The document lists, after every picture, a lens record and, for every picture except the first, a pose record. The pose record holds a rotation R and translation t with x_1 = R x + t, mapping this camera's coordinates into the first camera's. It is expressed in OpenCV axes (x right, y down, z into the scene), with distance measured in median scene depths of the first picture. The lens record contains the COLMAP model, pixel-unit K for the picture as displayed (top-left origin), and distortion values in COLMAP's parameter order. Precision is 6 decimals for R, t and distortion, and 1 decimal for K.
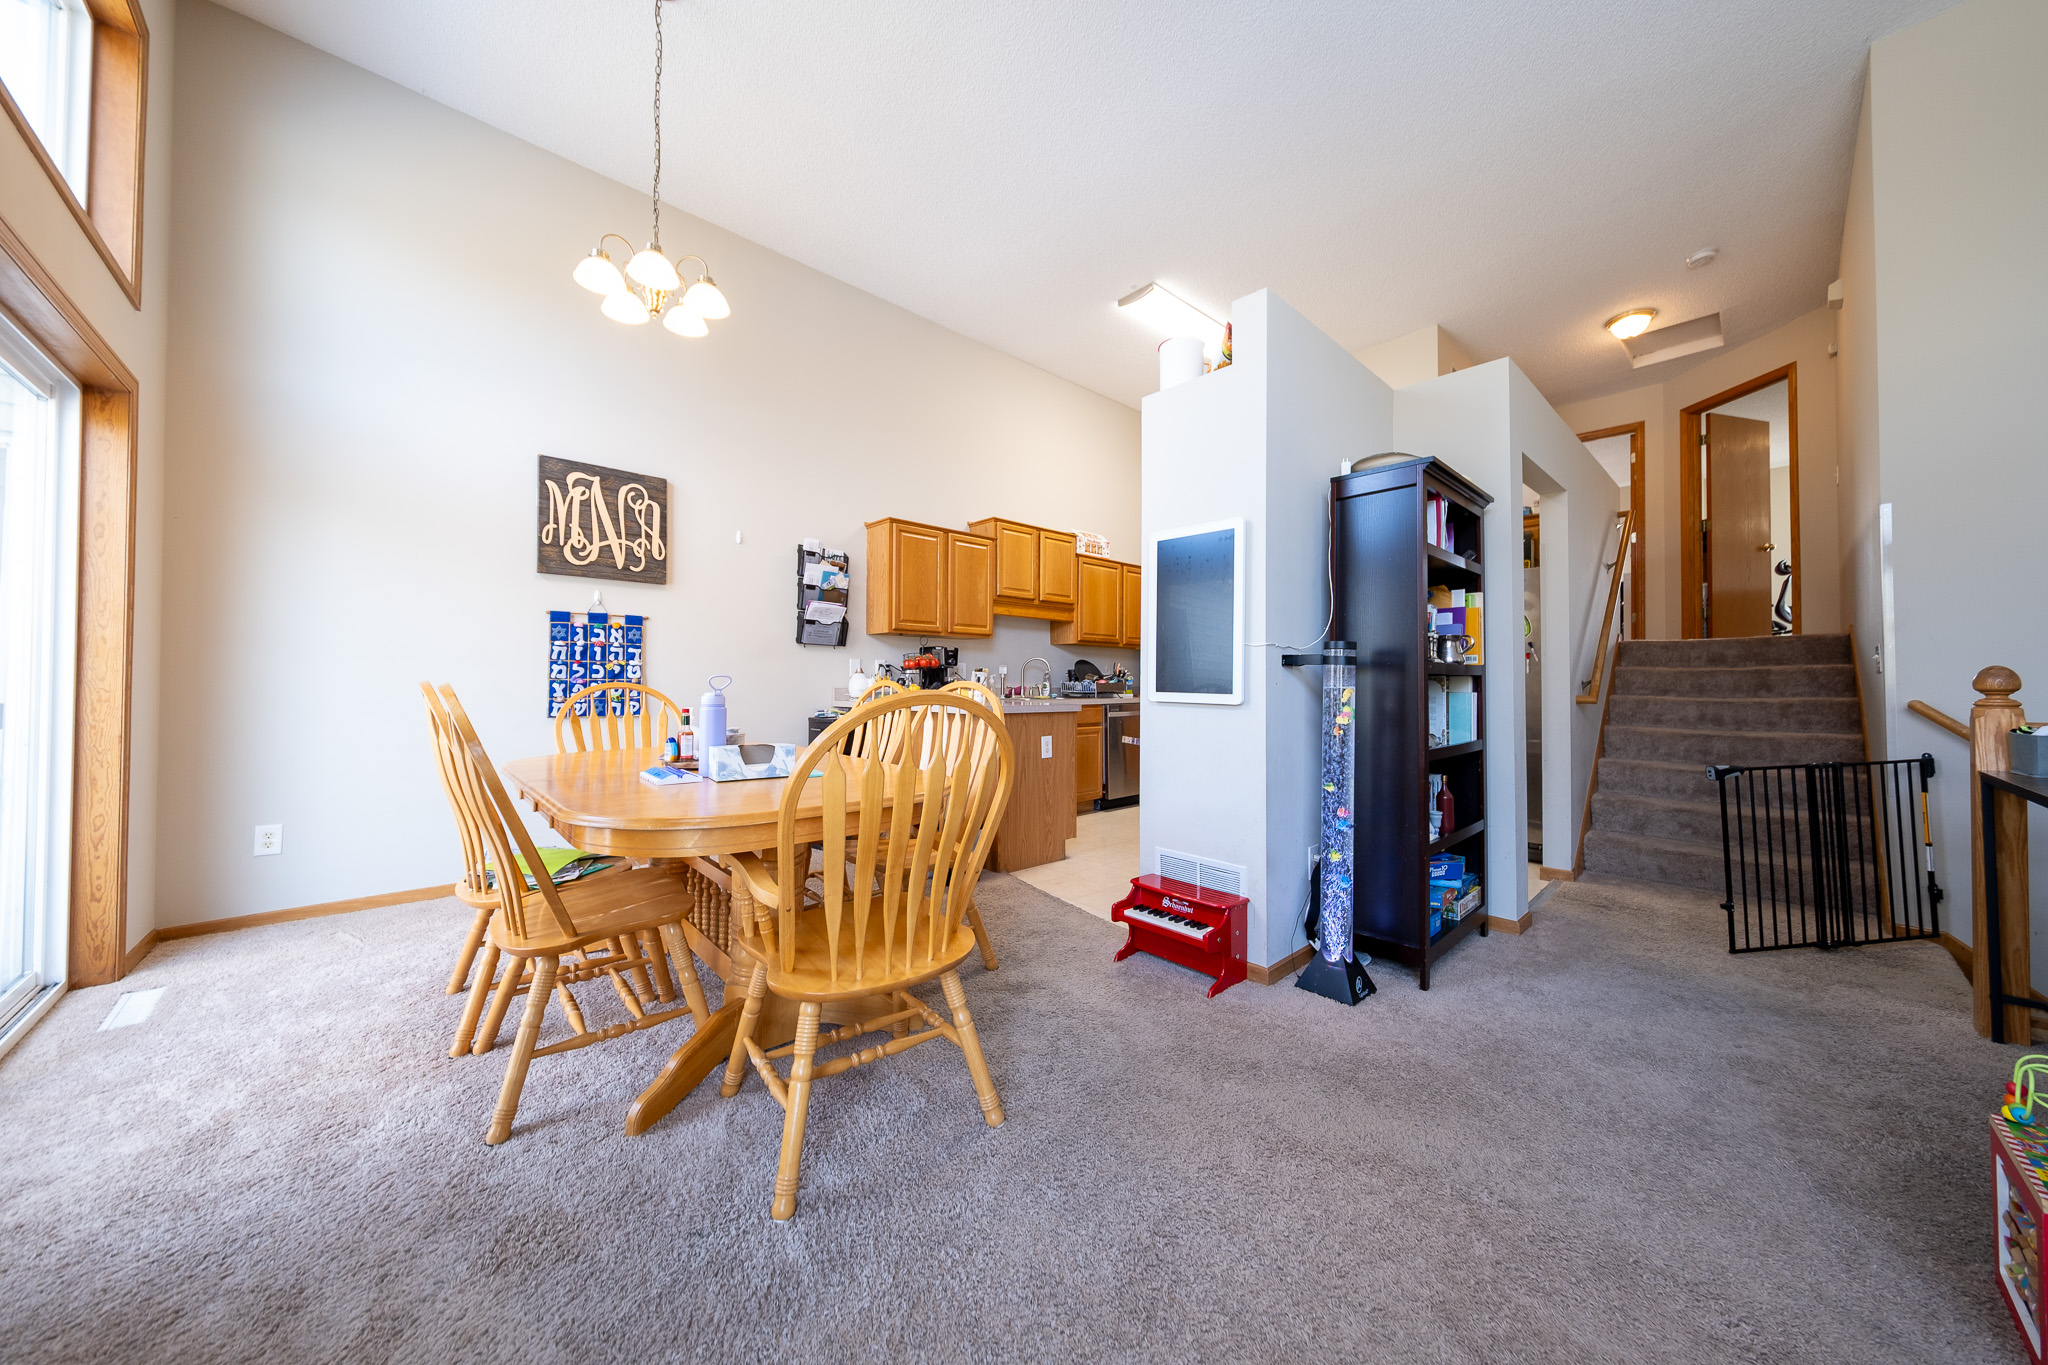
lens RADIAL K [[701.9, 0, 1018.5], [0, 701.9, 675.8], [0, 0, 1]] dist [0.002260, -0.000184]
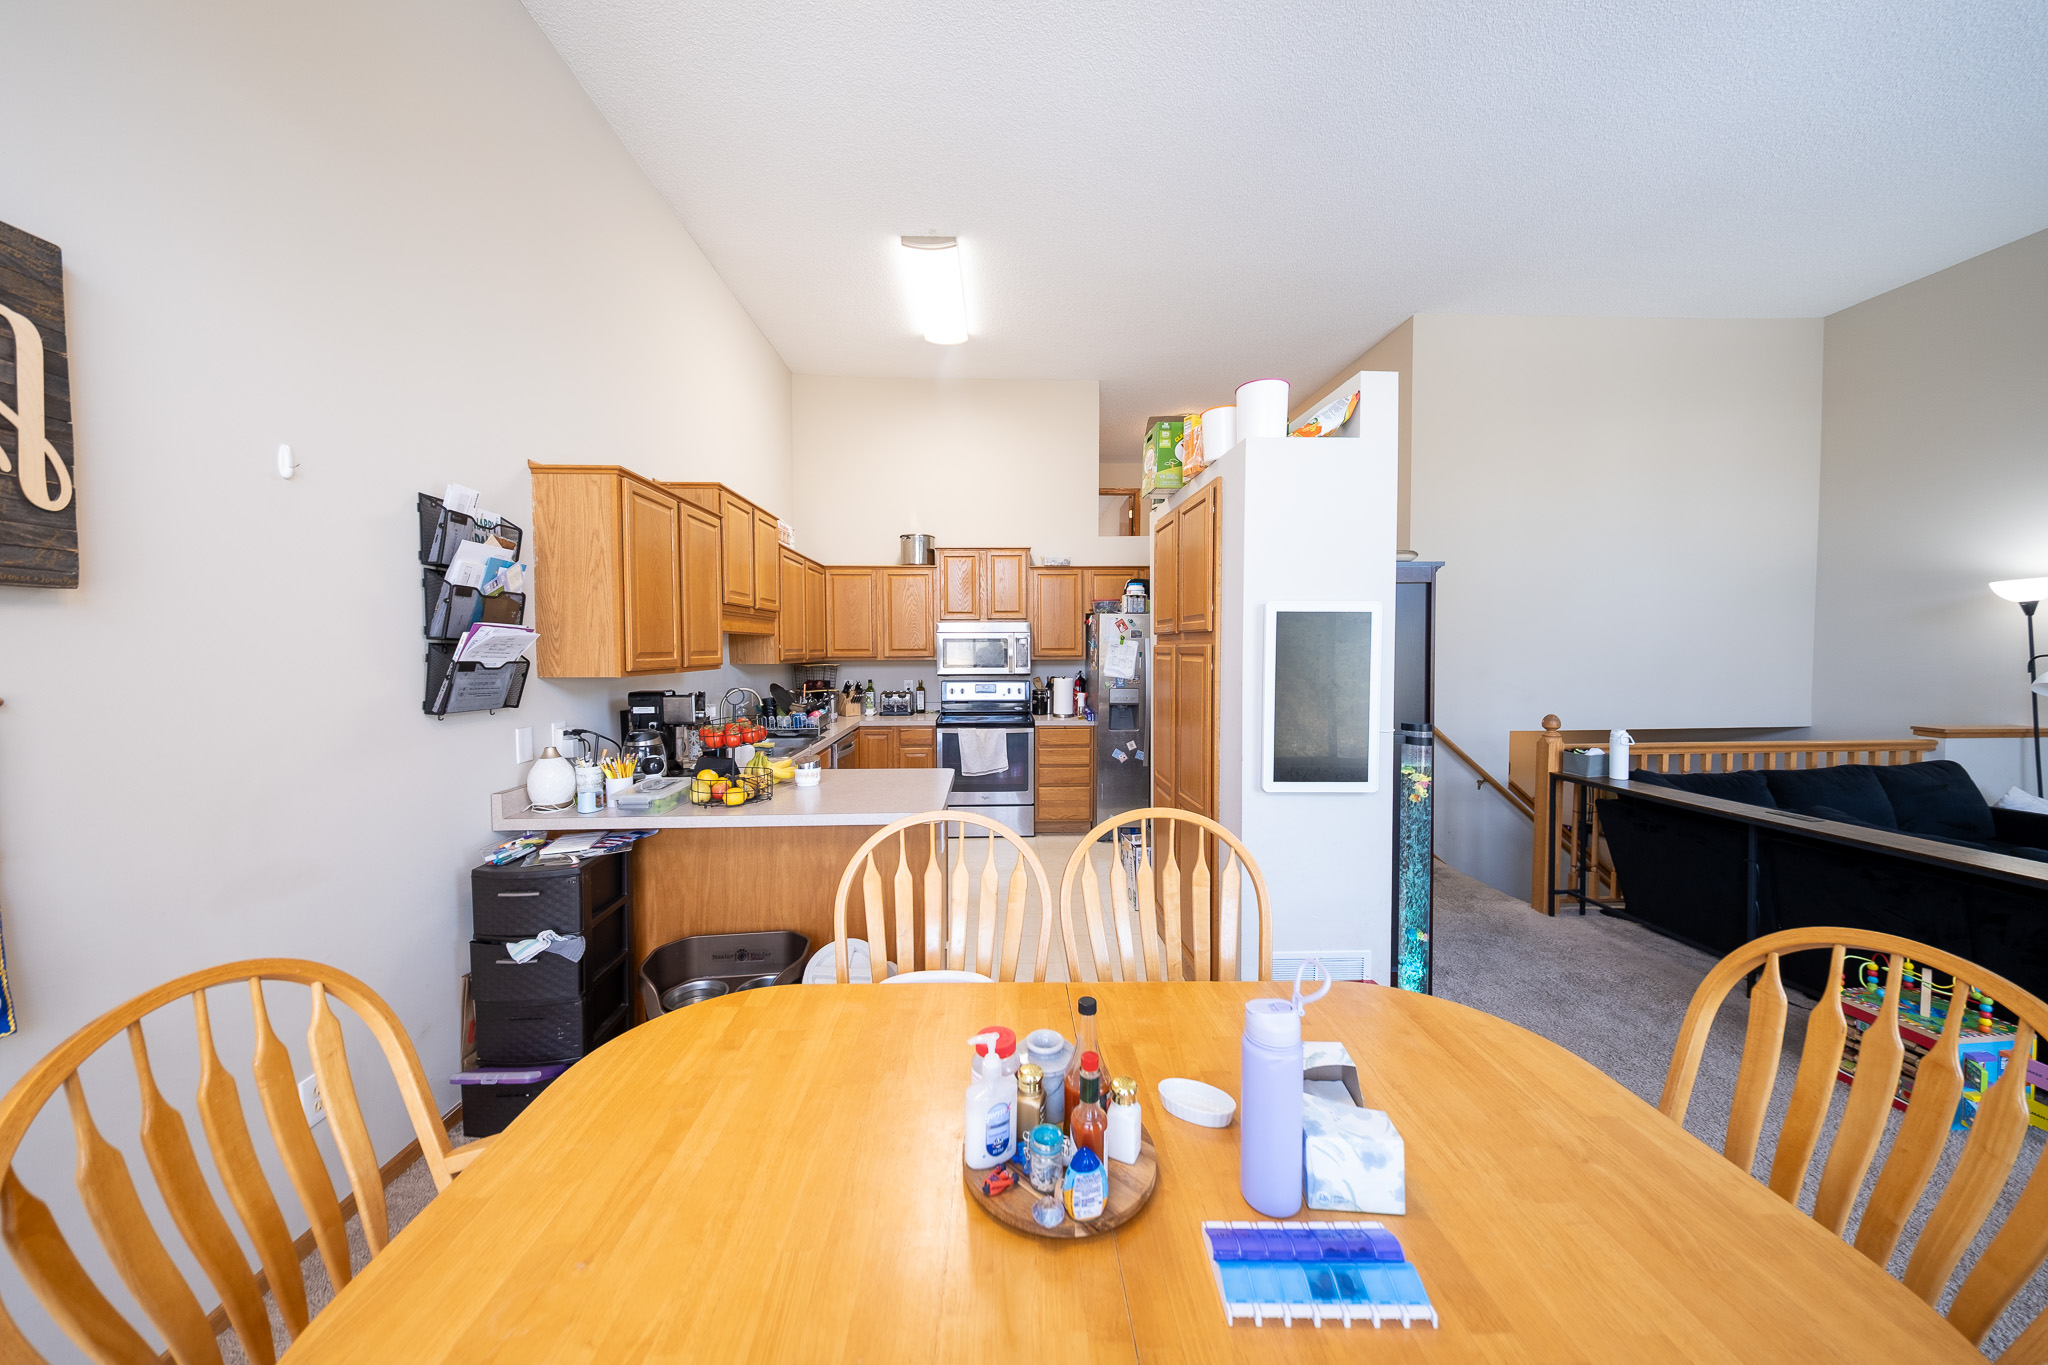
lens RADIAL K [[692.8, 0, 1021.7], [0, 692.8, 676.3], [0, 0, 1]] dist [0.004638, -0.000272]
pose [[0.642442, -0.039576, 0.765312, -0.497578], [-0.003027, 0.998527, 0.054177, -0.115898], [-0.766328, -0.037123, 0.641376, 0.503864]]
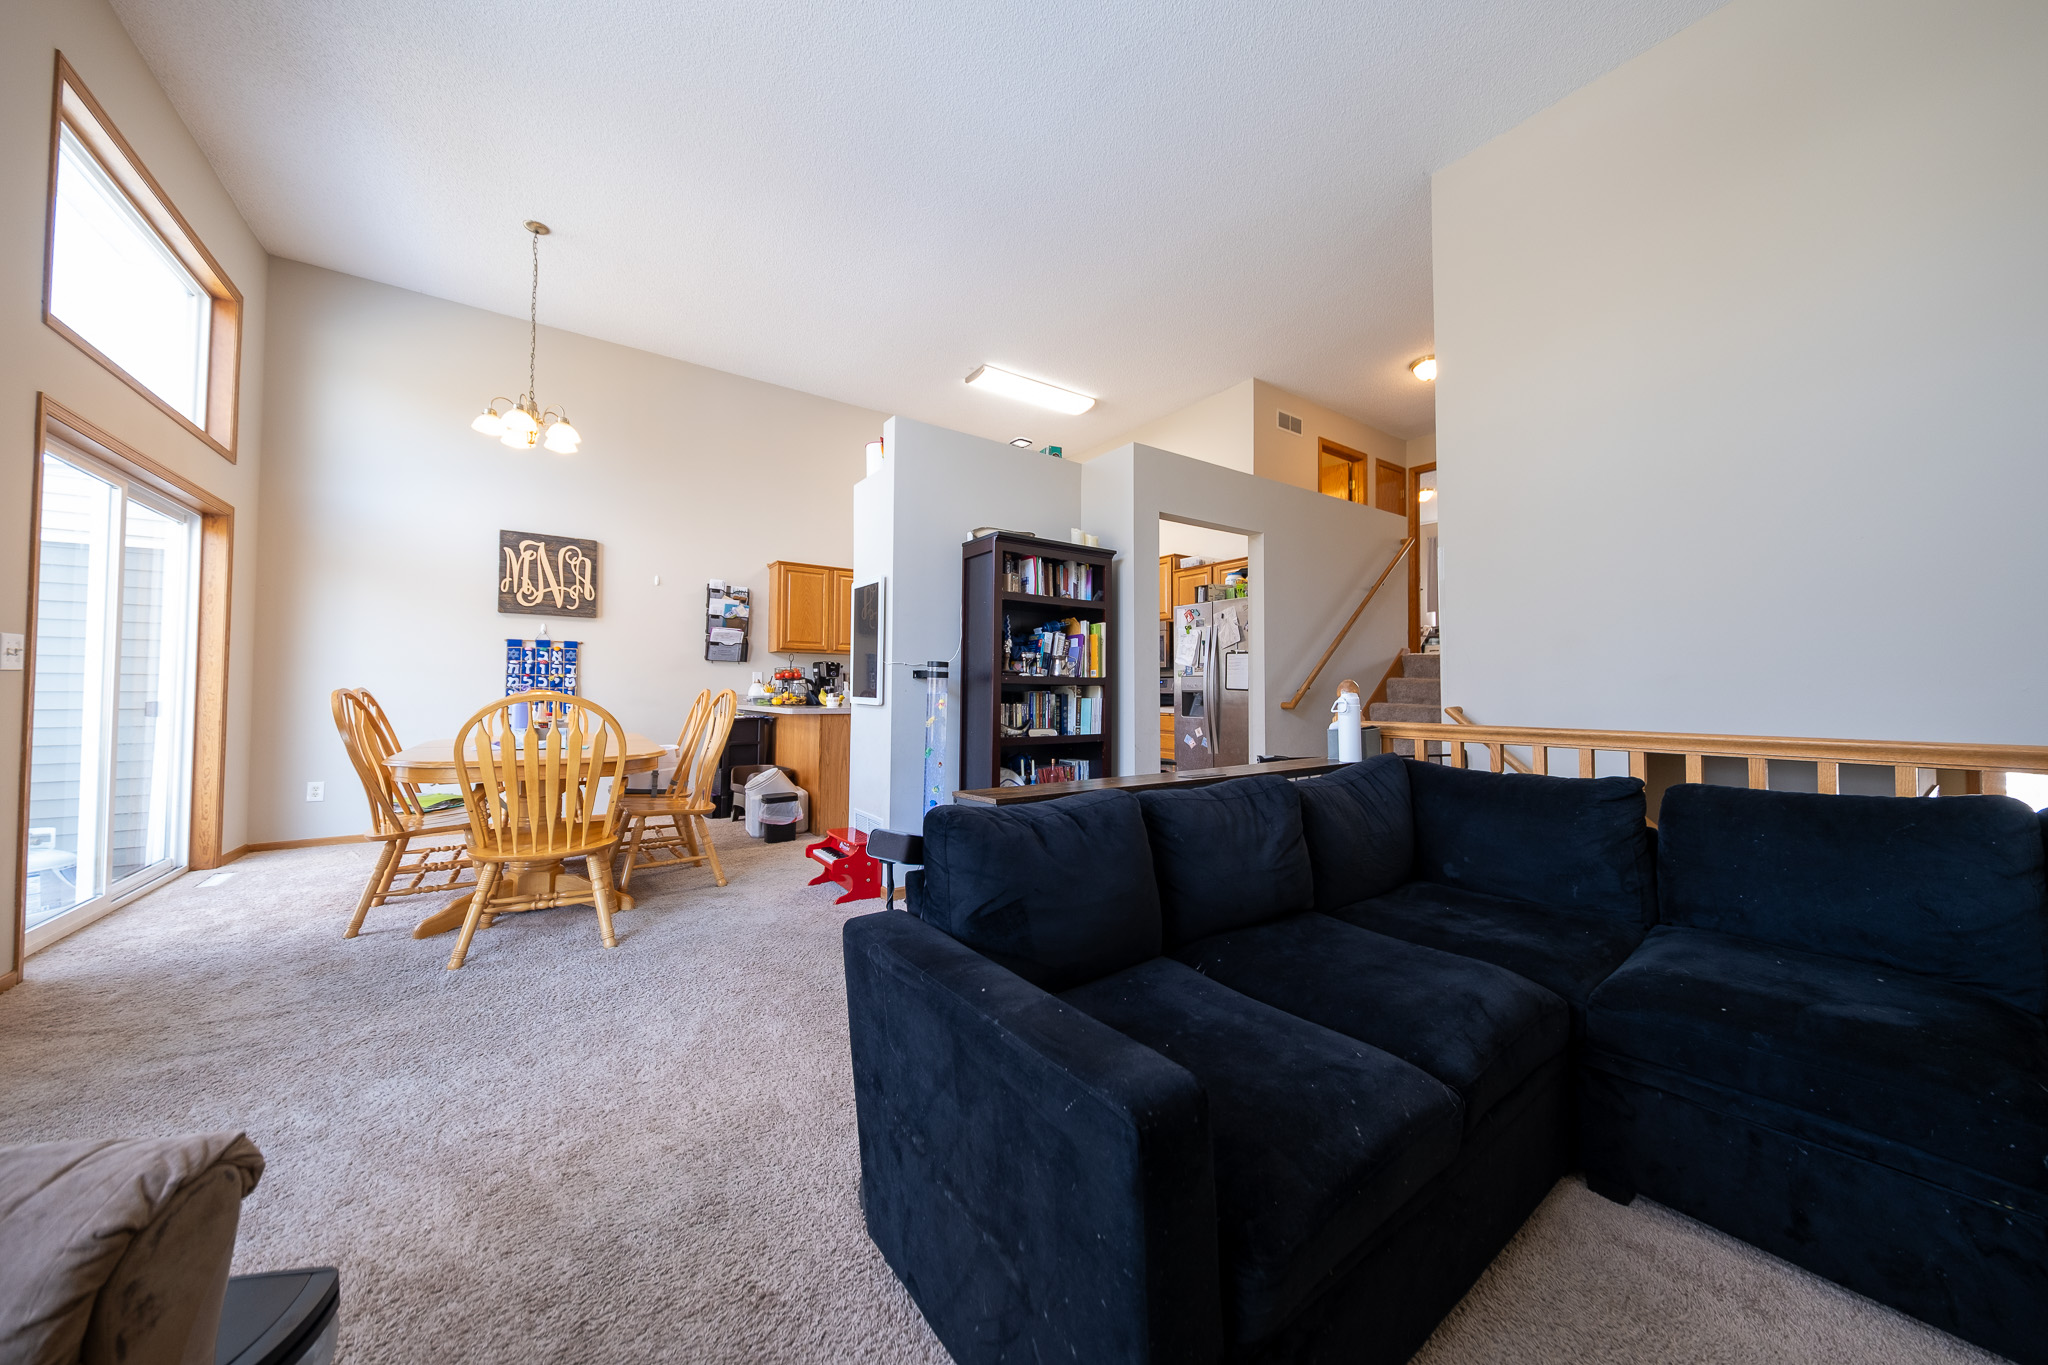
lens RADIAL K [[701.9, 0, 1018.5], [0, 701.9, 675.8], [0, 0, 1]] dist [0.002260, -0.000184]
pose [[0.990648, -0.001723, -0.136433, 0.524835], [-0.000059, 0.999915, -0.013053, -0.000204], [0.136444, 0.012939, 0.990563, -0.250047]]
